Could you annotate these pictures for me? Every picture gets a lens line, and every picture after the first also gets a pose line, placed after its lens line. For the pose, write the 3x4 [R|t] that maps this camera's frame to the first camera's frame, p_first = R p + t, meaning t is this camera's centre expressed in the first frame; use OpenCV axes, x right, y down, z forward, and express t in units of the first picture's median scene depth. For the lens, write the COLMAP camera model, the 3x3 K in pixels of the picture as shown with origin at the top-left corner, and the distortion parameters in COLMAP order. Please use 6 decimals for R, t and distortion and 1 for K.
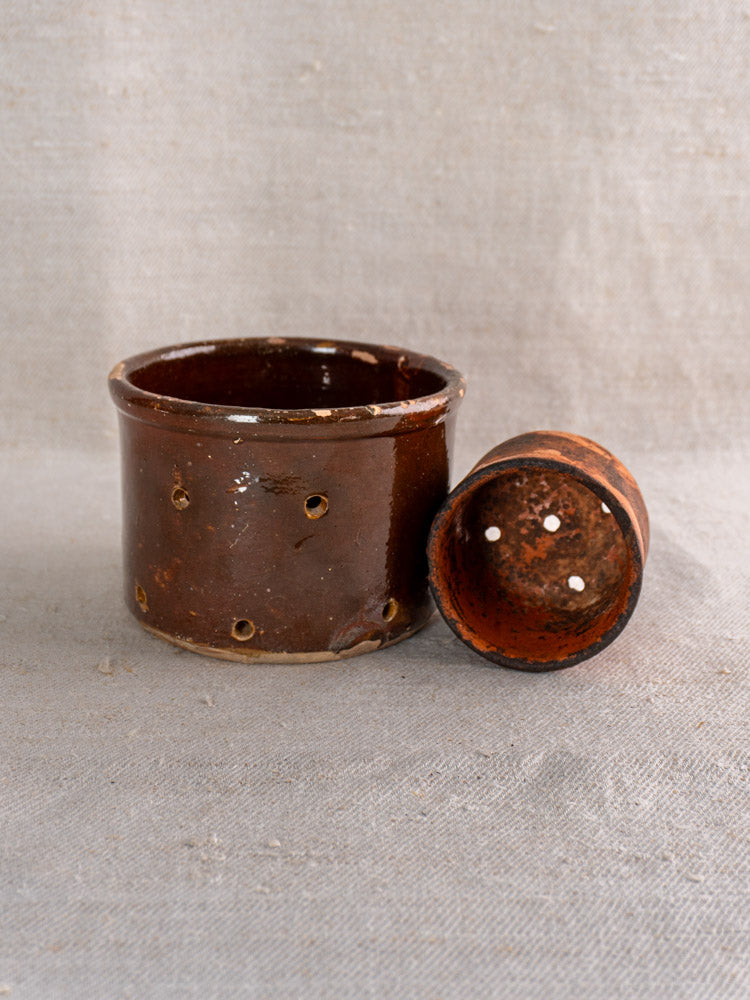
lens RADIAL K [[1652.6, 0, 388.3], [0, 1652.6, 419.0], [0, 0, 1]] dist [0.023354, 0.153796]
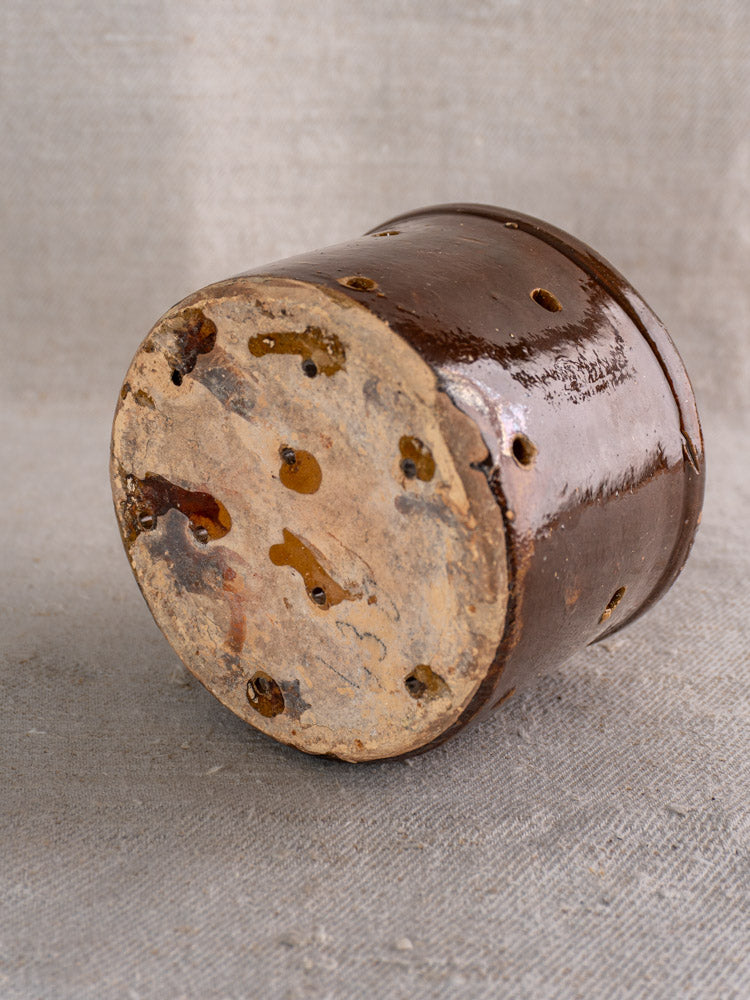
lens RADIAL K [[1652.6, 0, 388.3], [0, 1652.6, 419.0], [0, 0, 1]] dist [0.023354, 0.153796]
pose [[0.998339, 0.007993, -0.057062, -0.034064], [-0.006464, 0.999617, 0.026921, 0.005461], [0.057255, -0.026508, 0.998008, 0.264828]]
